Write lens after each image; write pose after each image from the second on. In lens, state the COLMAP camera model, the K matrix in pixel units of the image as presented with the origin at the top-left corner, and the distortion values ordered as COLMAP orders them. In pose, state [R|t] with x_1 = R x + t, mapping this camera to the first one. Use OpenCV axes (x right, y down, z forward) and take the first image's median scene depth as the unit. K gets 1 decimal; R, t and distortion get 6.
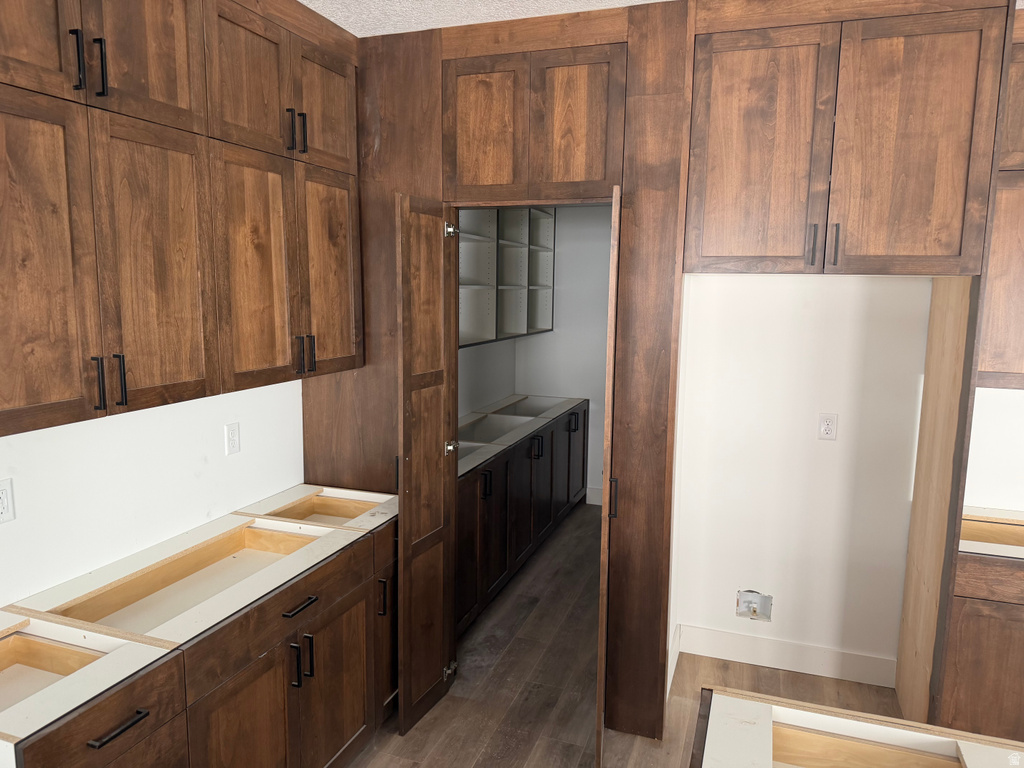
lens RADIAL K [[719.1, 0, 514.6], [0, 719.1, 379.3], [0, 0, 1]] dist [0.008030, -0.012821]
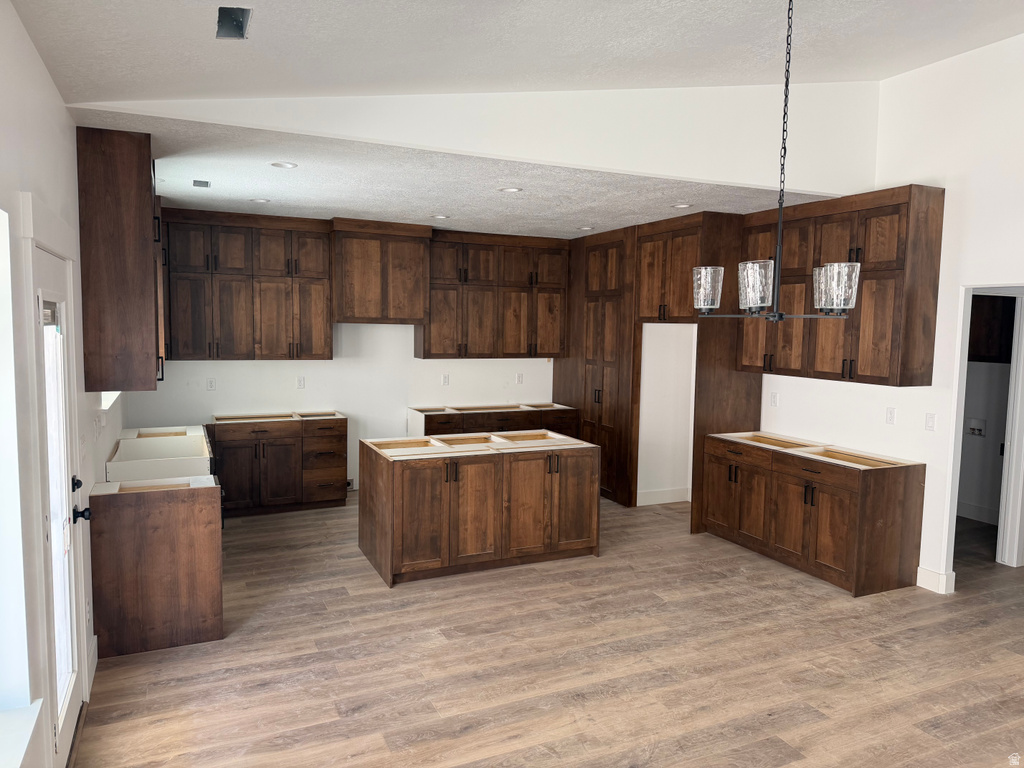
lens RADIAL K [[719.1, 0, 513.2], [0, 719.1, 385.3], [0, 0, 1]] dist [0.008030, -0.012821]
pose [[0.686645, 0.060601, -0.724463, 2.087636], [-0.102022, 0.994691, -0.013491, 0.182661], [0.719799, 0.083175, 0.689182, -1.276839]]
